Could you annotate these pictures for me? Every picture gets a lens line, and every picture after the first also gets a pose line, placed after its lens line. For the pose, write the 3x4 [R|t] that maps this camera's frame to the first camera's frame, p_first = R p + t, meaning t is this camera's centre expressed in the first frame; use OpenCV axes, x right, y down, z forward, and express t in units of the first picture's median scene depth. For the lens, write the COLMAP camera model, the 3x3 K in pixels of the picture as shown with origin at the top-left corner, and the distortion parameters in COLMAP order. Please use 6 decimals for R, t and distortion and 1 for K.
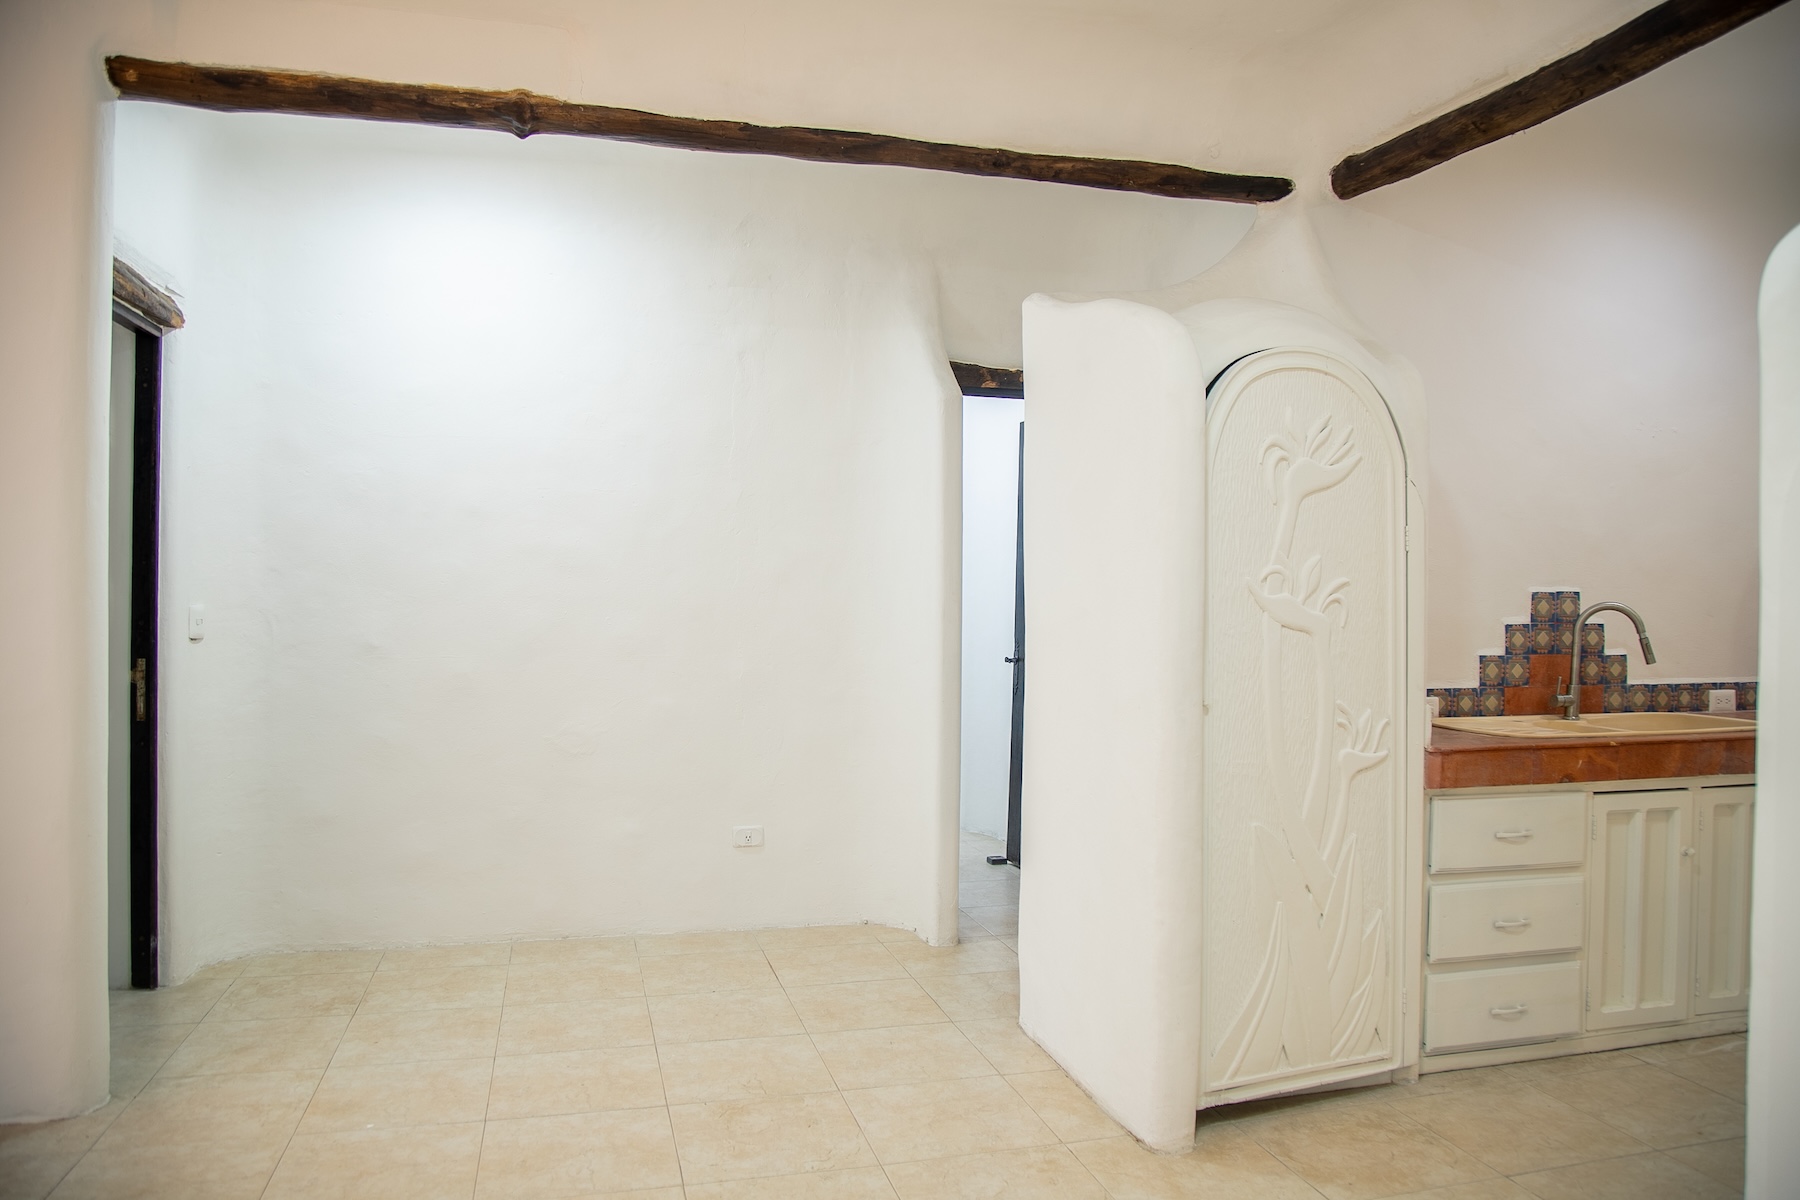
lens RADIAL K [[1256.9, 0, 906.4], [0, 1256.9, 602.1], [0, 0, 1]] dist [-0.115090, 0.071507]
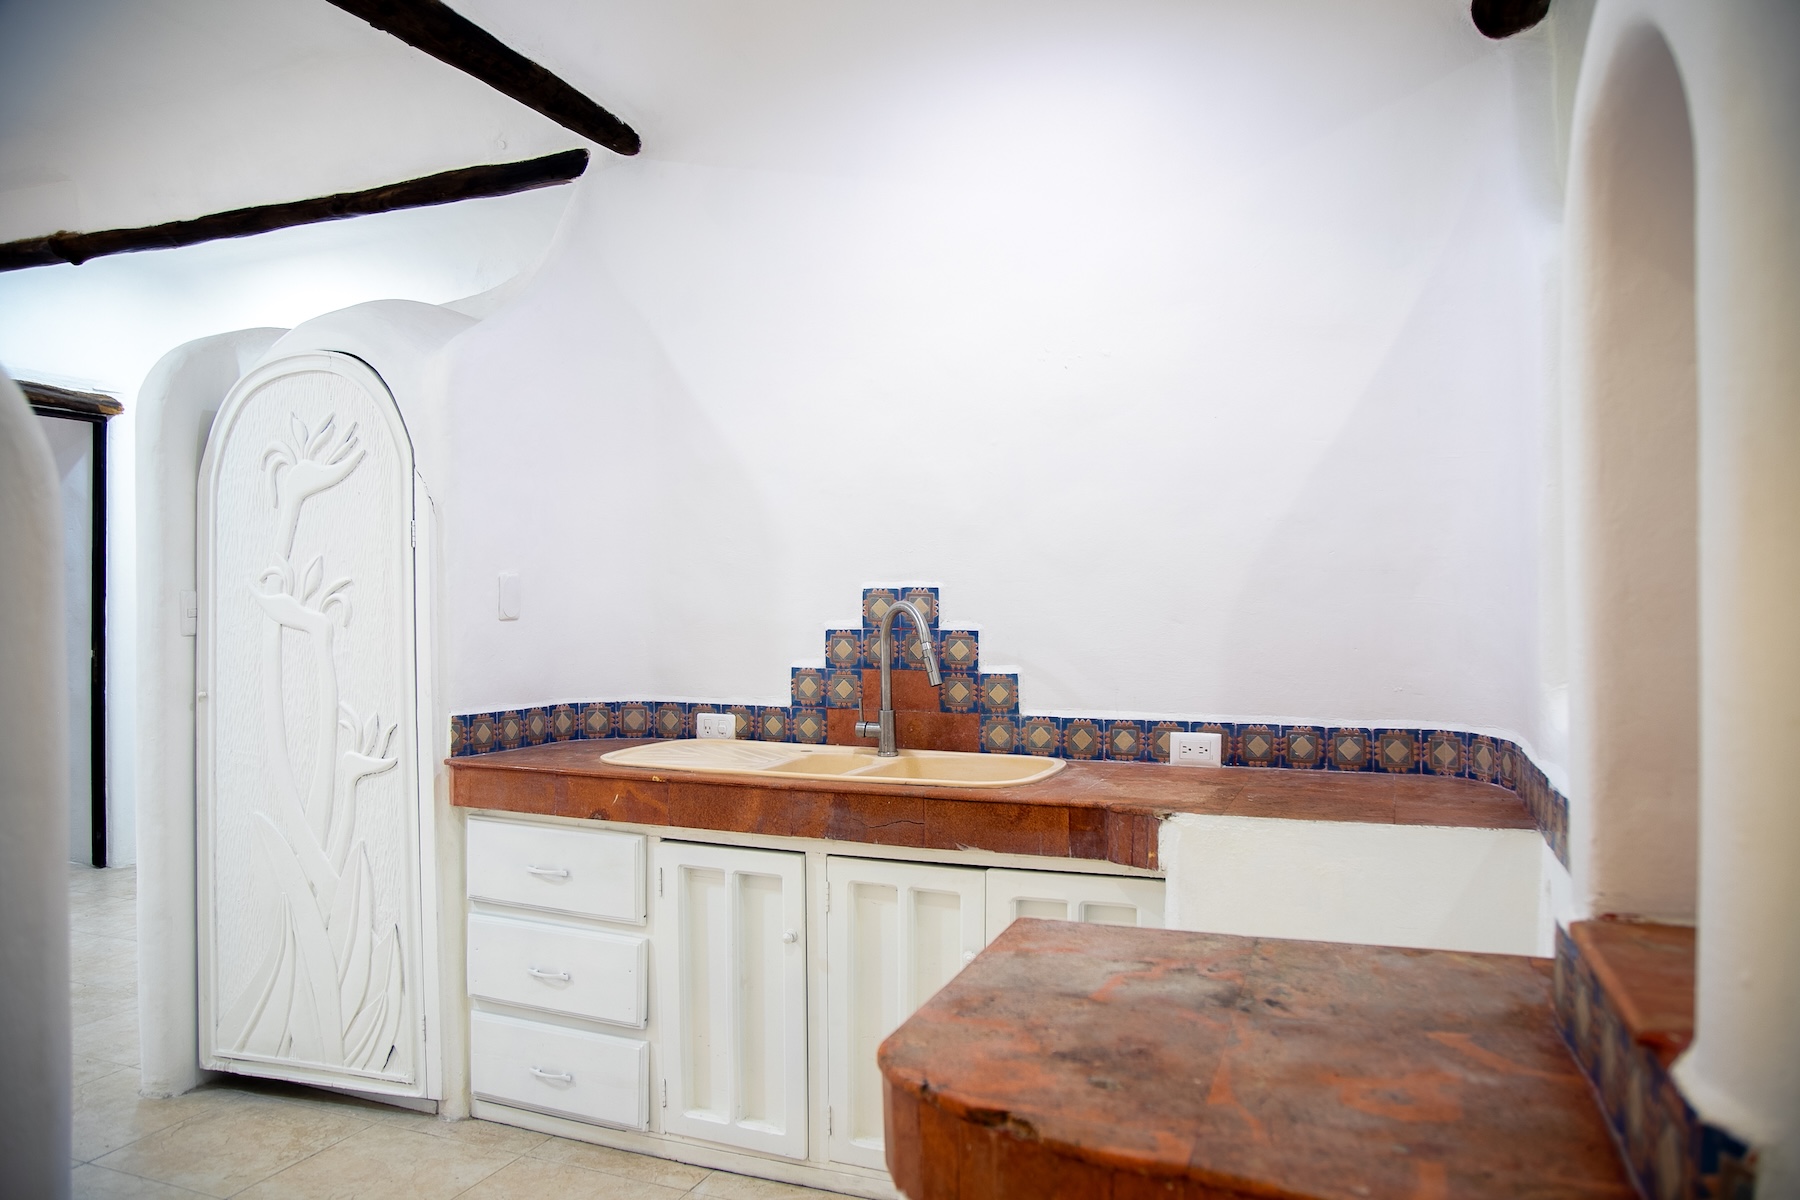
lens RADIAL K [[1279.1, 0, 900.0], [0, 1279.1, 600.0], [0, 0, 1]] dist [-0.117189, 0.072183]
pose [[0.805099, -0.002835, -0.593133, 1.018019], [-0.000049, 0.999988, -0.004847, 0.002993], [0.593140, 0.003932, 0.805090, 0.361077]]
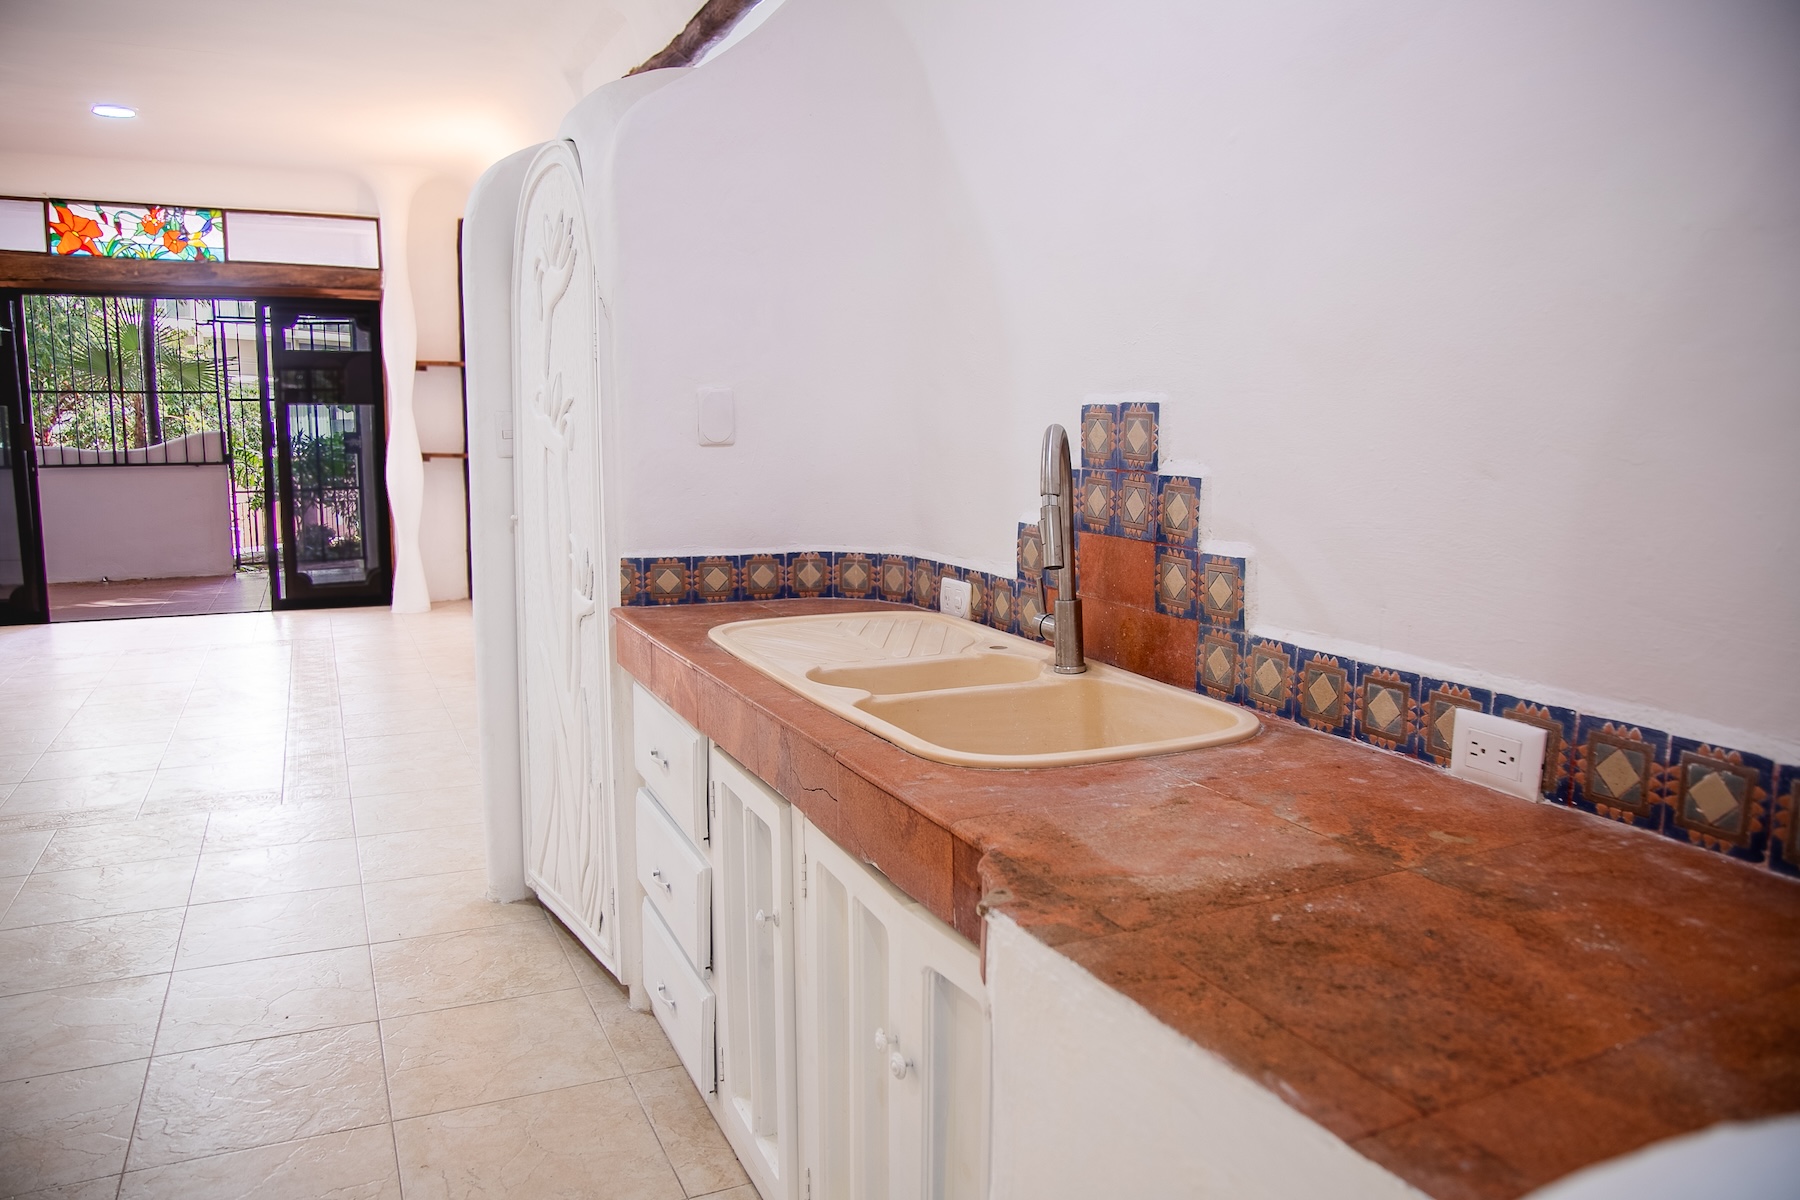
lens RADIAL K [[1279.1, 0, 900.0], [0, 1279.1, 600.0], [0, 0, 1]] dist [-0.117189, 0.072183]
pose [[0.170159, 0.133839, -0.976285, 1.014966], [-0.009408, 0.990909, 0.134204, 0.001526], [0.985372, -0.013651, 0.169872, 0.844768]]
